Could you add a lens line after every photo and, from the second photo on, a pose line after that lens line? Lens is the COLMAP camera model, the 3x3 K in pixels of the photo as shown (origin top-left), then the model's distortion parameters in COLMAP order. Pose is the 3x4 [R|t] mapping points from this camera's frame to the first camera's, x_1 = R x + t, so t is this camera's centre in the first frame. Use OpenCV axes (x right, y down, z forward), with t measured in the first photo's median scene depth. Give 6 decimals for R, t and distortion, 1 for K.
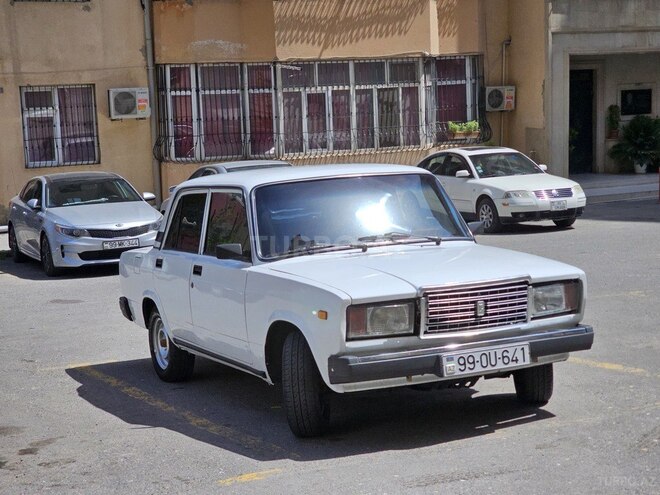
lens RADIAL K [[1222.0, 0, 331.9], [0, 1222.0, 278.7], [0, 0, 1]] dist [-0.022479, 0.081701]
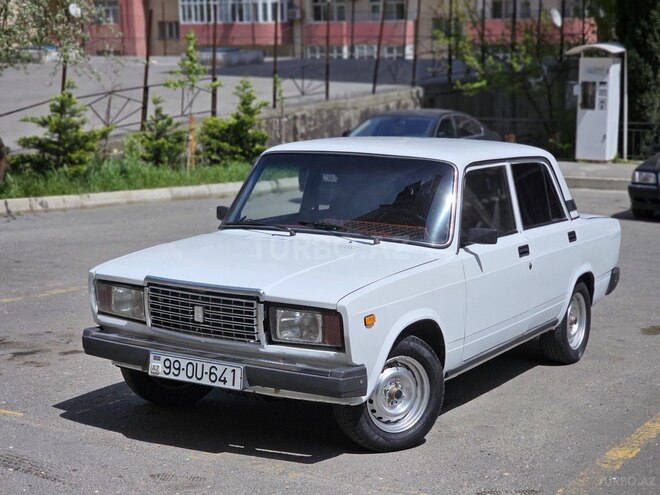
lens RADIAL K [[1230.6, 0, 338.9], [0, 1230.6, 246.9], [0, 0, 1]] dist [-0.024160, 0.324116]
pose [[0.566265, 0.178500, -0.804663, 0.879872], [-0.141650, 0.982818, 0.118337, -0.143221], [0.811960, 0.046971, 0.581820, 0.531495]]
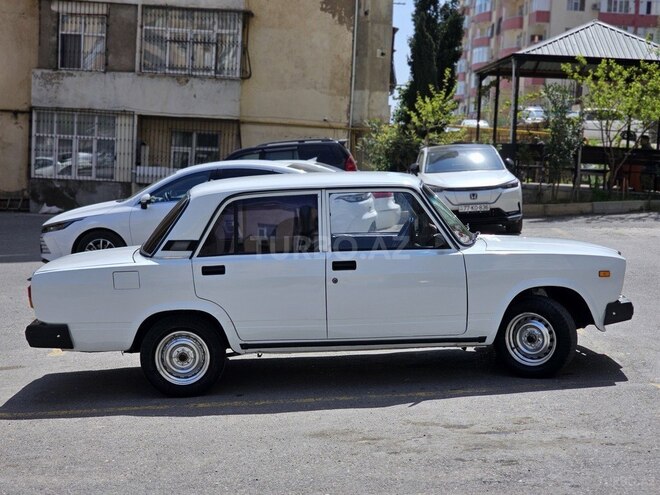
lens RADIAL K [[1230.6, 0, 338.9], [0, 1230.6, 246.9], [0, 0, 1]] dist [-0.024160, 0.324116]
pose [[0.403417, -0.024248, 0.914695, -1.308551], [0.098174, 0.995025, -0.016921, -0.006206], [-0.909734, 0.096626, 0.403791, 0.677867]]
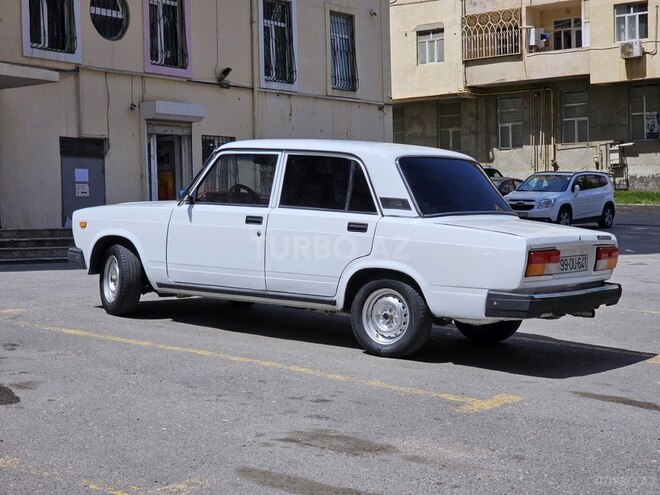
lens RADIAL K [[1230.6, 0, 338.9], [0, 1230.6, 246.9], [0, 0, 1]] dist [-0.024160, 0.324116]
pose [[-0.868189, 0.052786, -0.493418, 0.690042], [-0.040284, 0.983548, 0.176100, -0.249425], [0.494596, 0.172765, -0.851779, 2.517305]]
